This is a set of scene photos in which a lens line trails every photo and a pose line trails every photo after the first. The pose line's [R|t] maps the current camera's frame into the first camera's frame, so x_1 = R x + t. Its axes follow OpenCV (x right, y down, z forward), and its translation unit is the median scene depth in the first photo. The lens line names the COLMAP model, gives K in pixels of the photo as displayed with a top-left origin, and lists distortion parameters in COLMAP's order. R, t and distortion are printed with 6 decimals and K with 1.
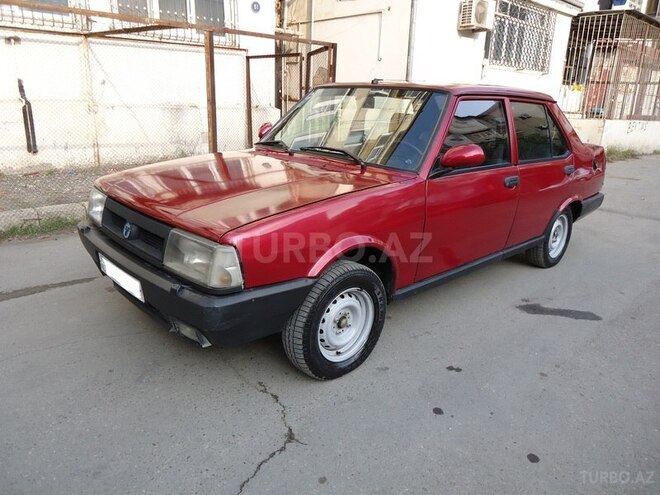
lens RADIAL K [[480.9, 0, 332.2], [0, 480.9, 248.1], [0, 0, 1]] dist [-0.013269, 0.005565]
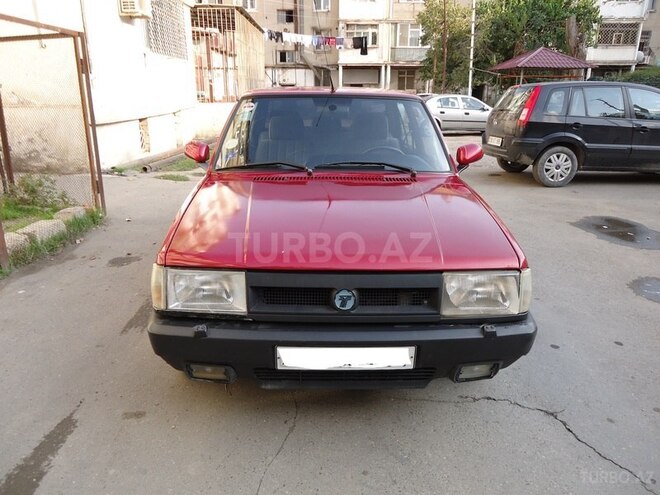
lens RADIAL K [[480.9, 0, 332.2], [0, 480.9, 248.1], [0, 0, 1]] dist [-0.013269, 0.005565]
pose [[0.668449, -0.263427, 0.695544, -0.812594], [0.239650, 0.961585, 0.133871, -0.193309], [-0.704090, 0.077201, 0.705901, 0.372949]]
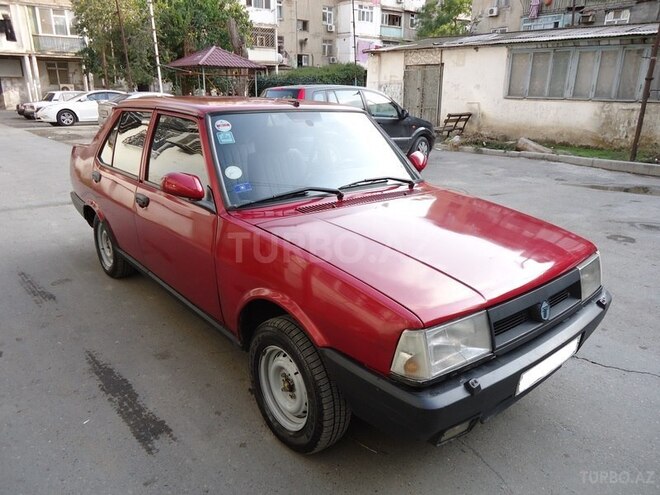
lens RADIAL K [[480.9, 0, 332.2], [0, 480.9, 248.1], [0, 0, 1]] dist [-0.013269, 0.005565]
pose [[0.051681, -0.347275, 0.936338, -1.011952], [0.280629, 0.904862, 0.320112, -0.432904], [-0.958424, 0.246220, 0.144220, 1.007736]]
